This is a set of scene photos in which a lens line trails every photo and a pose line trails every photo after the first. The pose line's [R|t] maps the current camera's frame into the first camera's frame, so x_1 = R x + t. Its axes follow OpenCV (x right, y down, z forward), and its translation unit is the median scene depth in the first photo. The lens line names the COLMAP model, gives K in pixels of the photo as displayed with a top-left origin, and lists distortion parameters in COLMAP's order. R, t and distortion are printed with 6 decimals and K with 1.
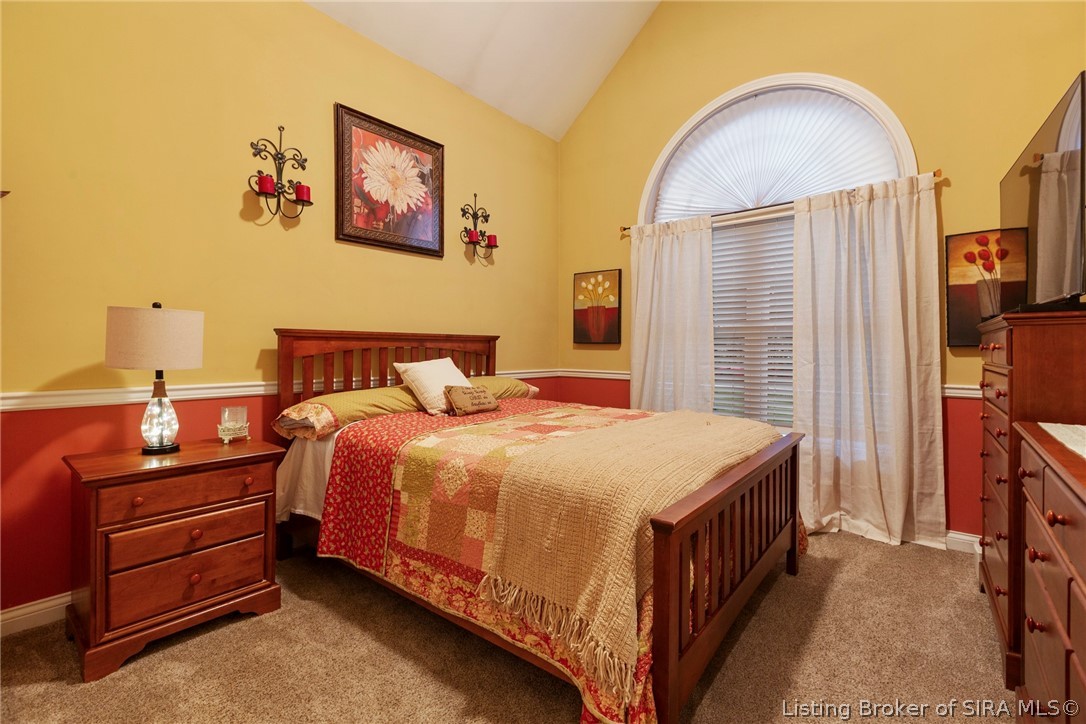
lens RADIAL K [[482.3, 0, 542.7], [0, 482.3, 354.0], [0, 0, 1]] dist [0.001059, -0.001653]
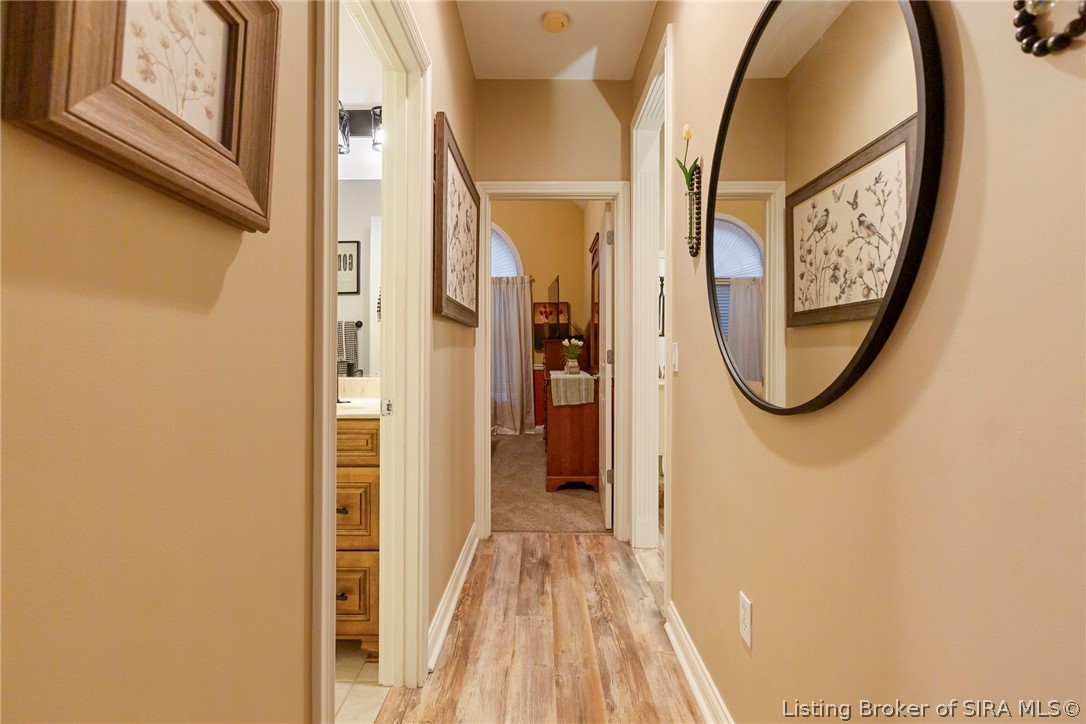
lens RADIAL K [[525.8, 0, 542.1], [0, 525.8, 356.9], [0, 0, 1]] dist [-0.004151, 0.001039]
pose [[0.775072, -0.005737, 0.631847, -0.776316], [0.008370, 0.999964, -0.001188, 0.027800], [-0.631818, 0.006210, 0.775092, -1.039592]]
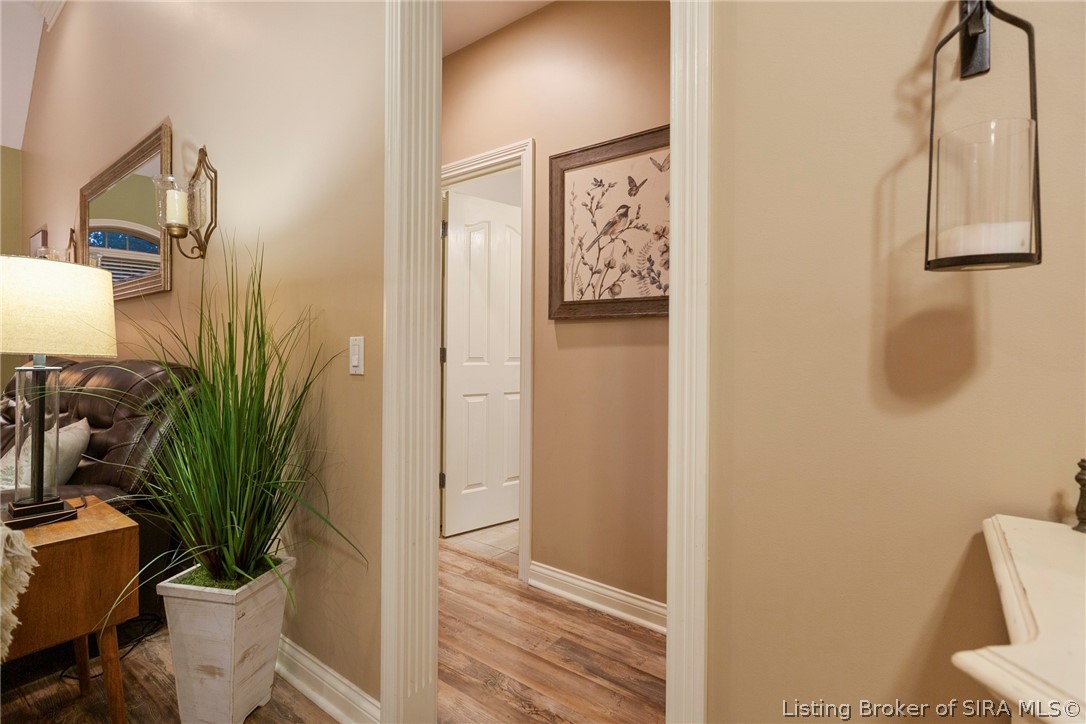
lens RADIAL K [[525.8, 0, 543.1], [0, 525.8, 358.1], [0, 0, 1]] dist [-0.004151, 0.001039]
pose [[0.012135, 0.007995, -0.999894, 2.672296], [-0.014414, 0.999866, 0.007820, 0.007461], [0.999822, 0.014318, 0.012249, 0.686533]]
